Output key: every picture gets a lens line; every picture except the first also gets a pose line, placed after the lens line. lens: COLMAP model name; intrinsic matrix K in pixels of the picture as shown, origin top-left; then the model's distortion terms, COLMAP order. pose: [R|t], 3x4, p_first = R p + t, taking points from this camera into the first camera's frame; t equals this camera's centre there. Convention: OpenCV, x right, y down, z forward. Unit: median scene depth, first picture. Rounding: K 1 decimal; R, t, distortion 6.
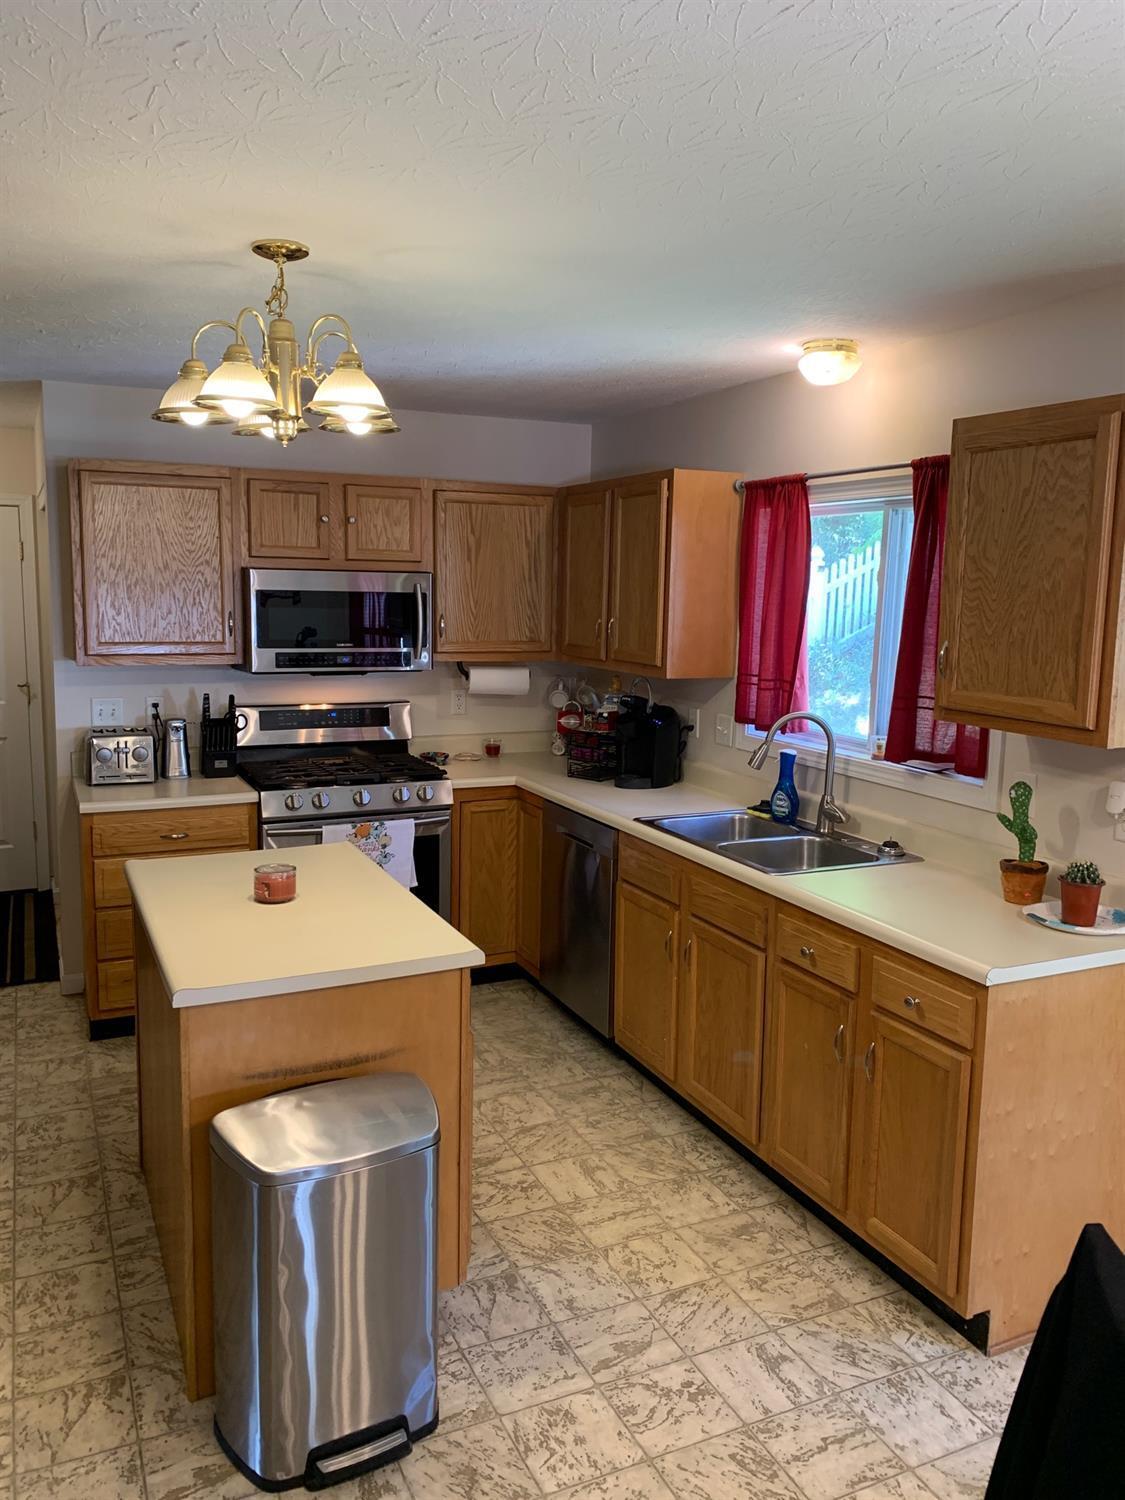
lens RADIAL K [[1149.8, 0, 570.1], [0, 1149.8, 746.7], [0, 0, 1]] dist [0.040907, -0.068894]
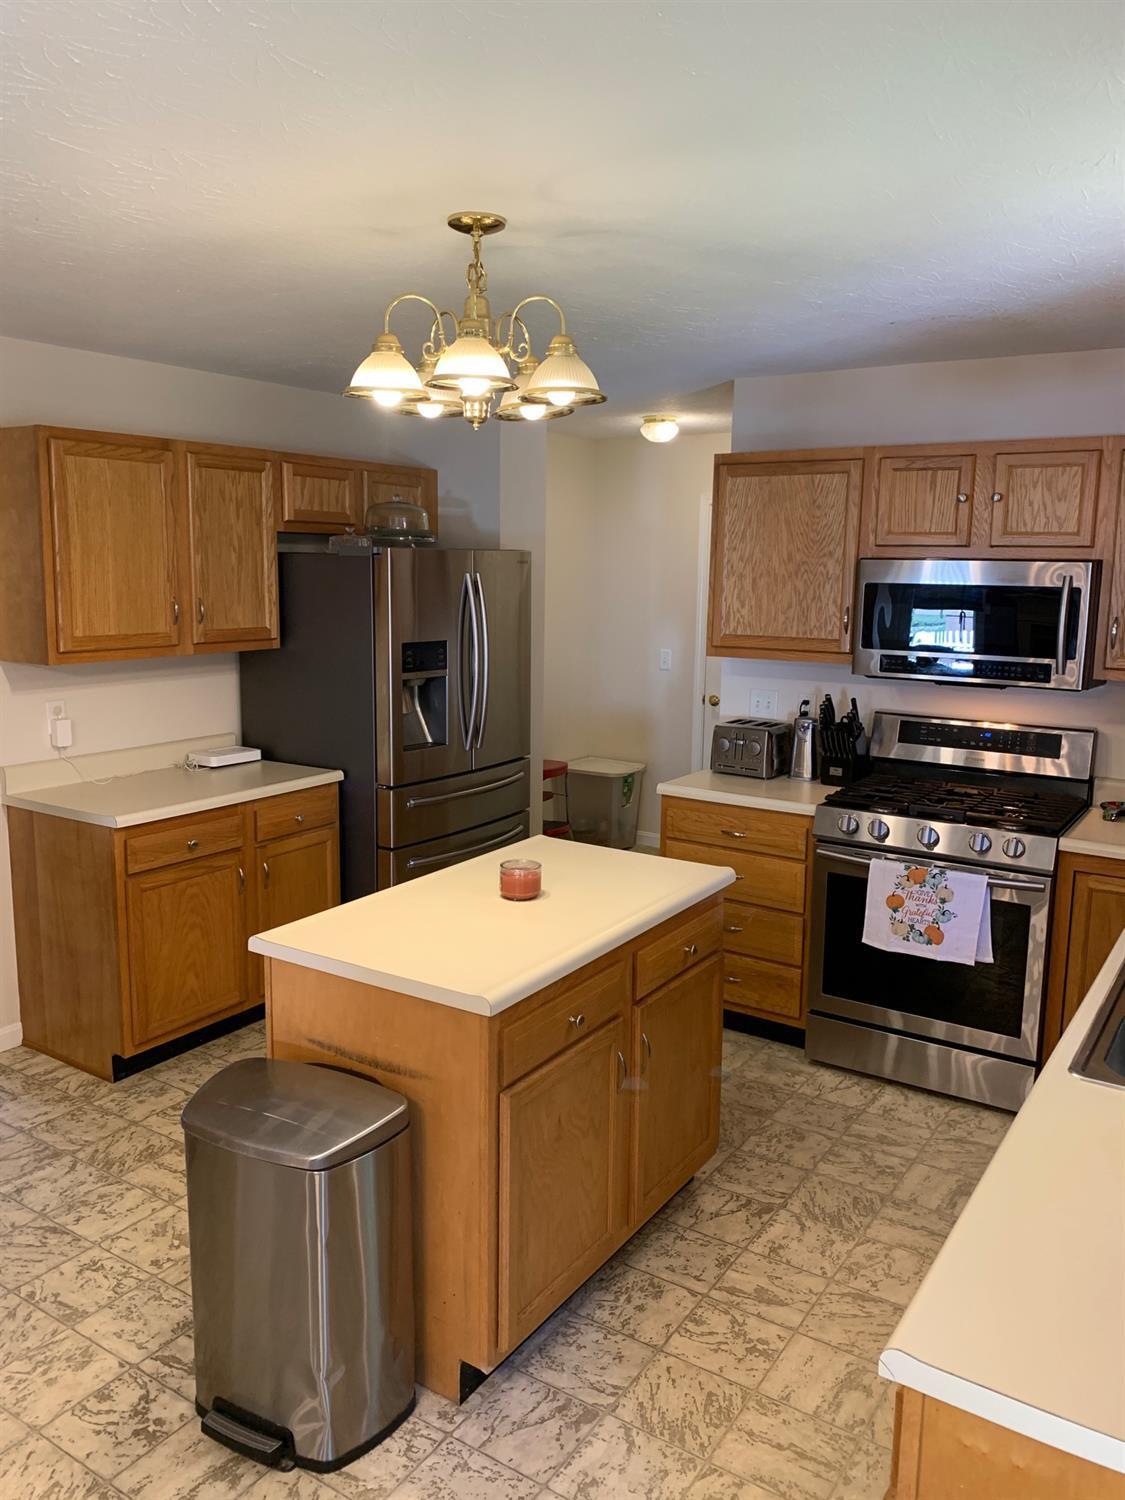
lens RADIAL K [[1149.8, 0, 559.6], [0, 1149.8, 751.9], [0, 0, 1]] dist [0.040907, -0.068894]
pose [[0.519838, 0.131543, -0.844076, 0.377231], [-0.128631, 0.988861, 0.074887, -0.043657], [0.844525, 0.069645, 0.530969, 0.339293]]
